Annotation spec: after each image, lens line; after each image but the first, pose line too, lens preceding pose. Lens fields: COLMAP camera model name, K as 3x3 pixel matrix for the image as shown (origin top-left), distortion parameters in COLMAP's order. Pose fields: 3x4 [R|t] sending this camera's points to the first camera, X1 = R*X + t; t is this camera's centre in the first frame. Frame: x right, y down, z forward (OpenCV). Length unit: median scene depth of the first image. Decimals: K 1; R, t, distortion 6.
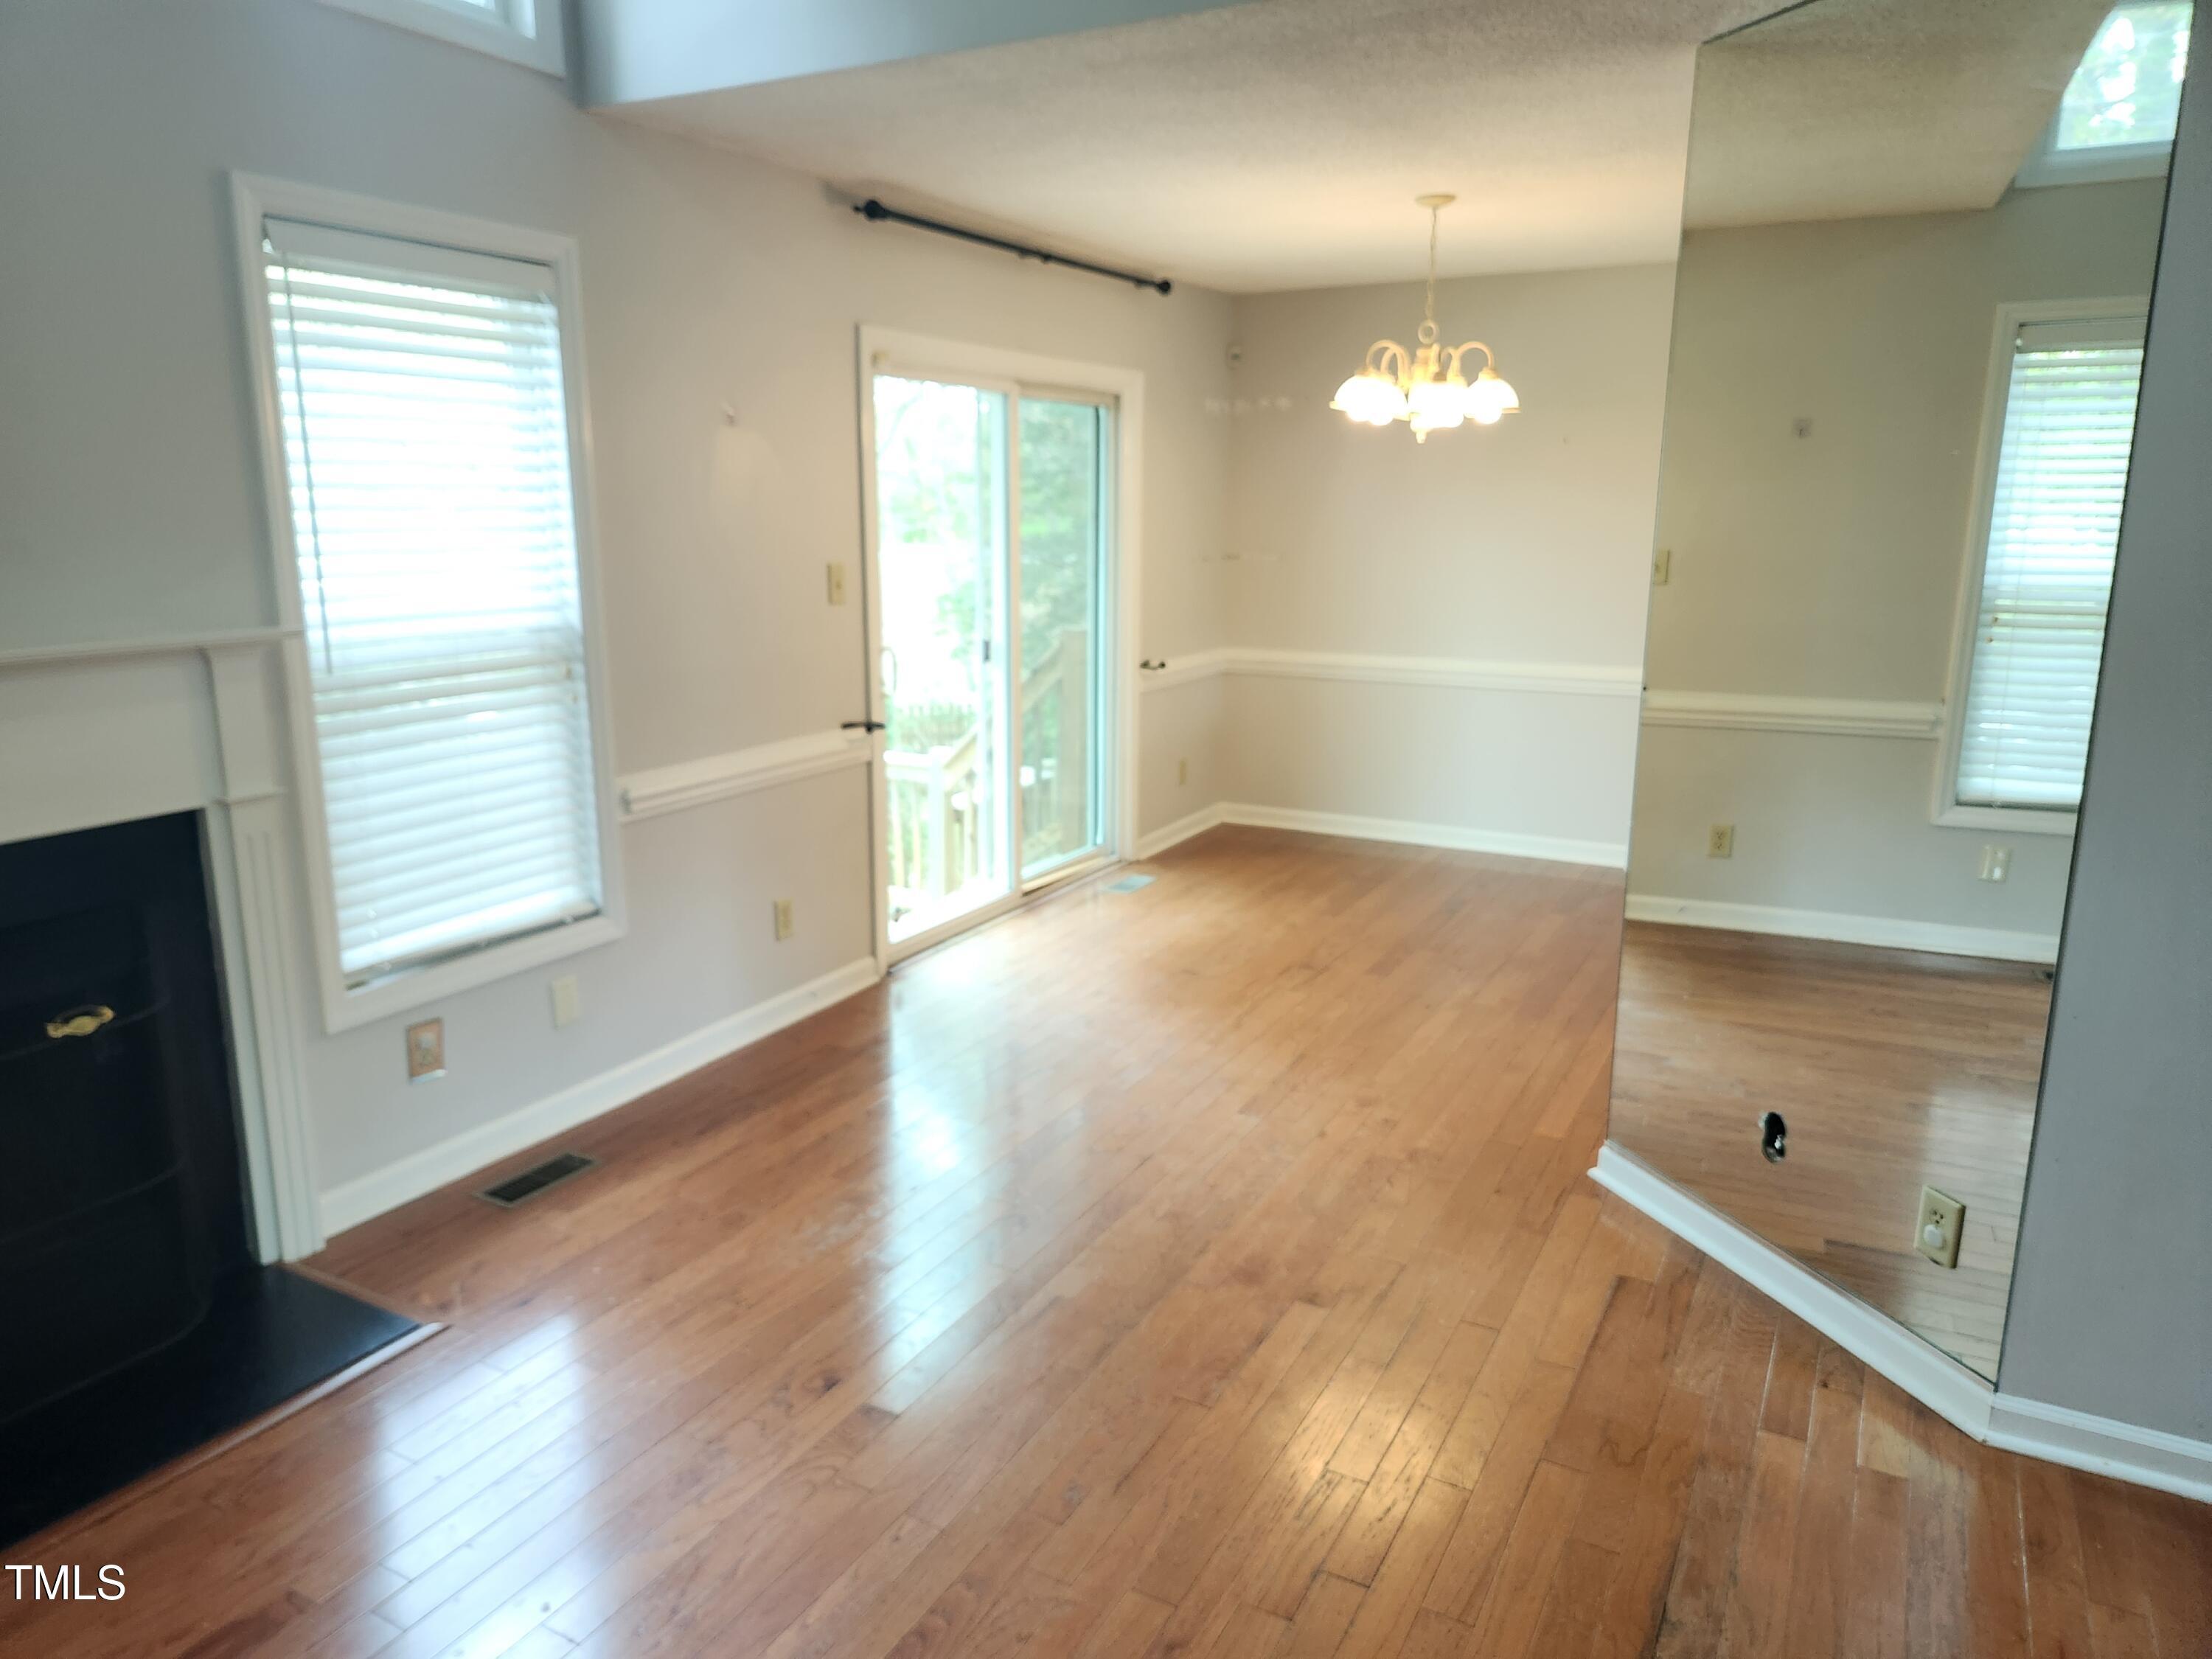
lens RADIAL K [[1482.5, 0, 1097.3], [0, 1482.5, 801.1], [0, 0, 1]] dist [-0.003855, -0.002360]
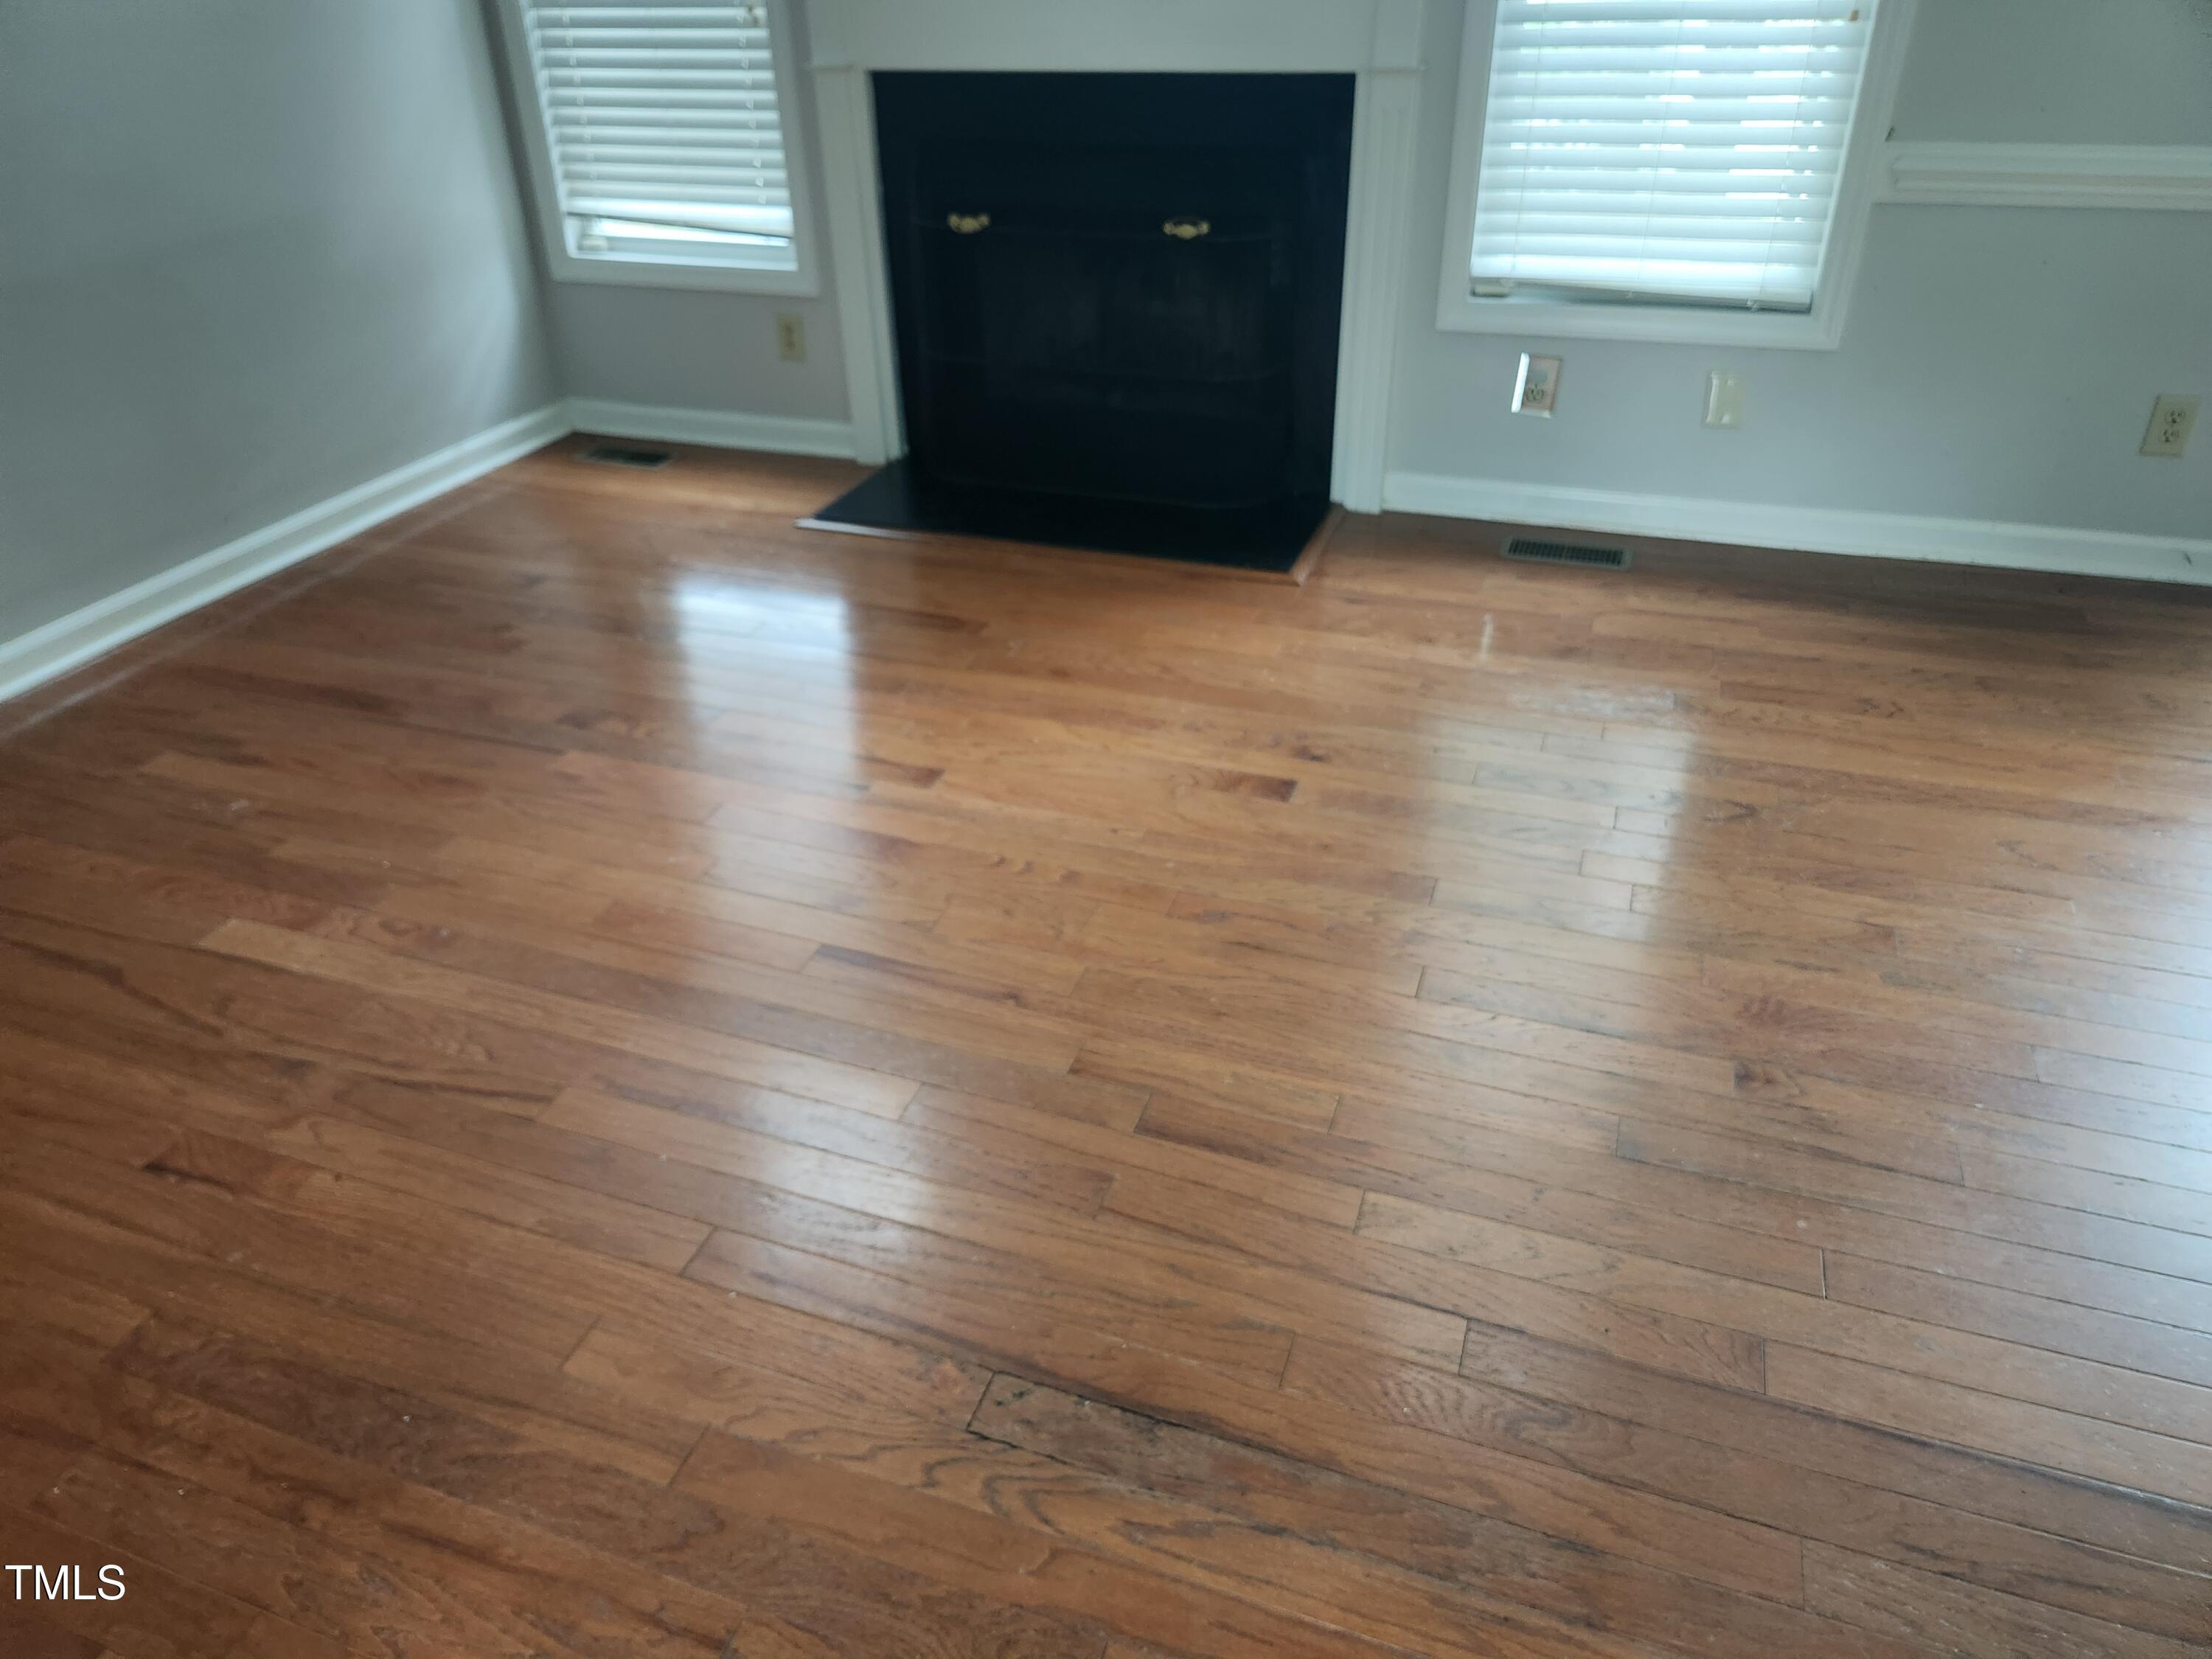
lens RADIAL K [[1506.9, 0, 1065.6], [0, 1506.9, 834.0], [0, 0, 1]] dist [0.004664, -0.000916]
pose [[0.141666, 0.515085, -0.845351, 0.565130], [-0.166043, 0.854229, 0.492669, -0.026007], [0.975890, 0.070570, 0.206542, 0.526369]]
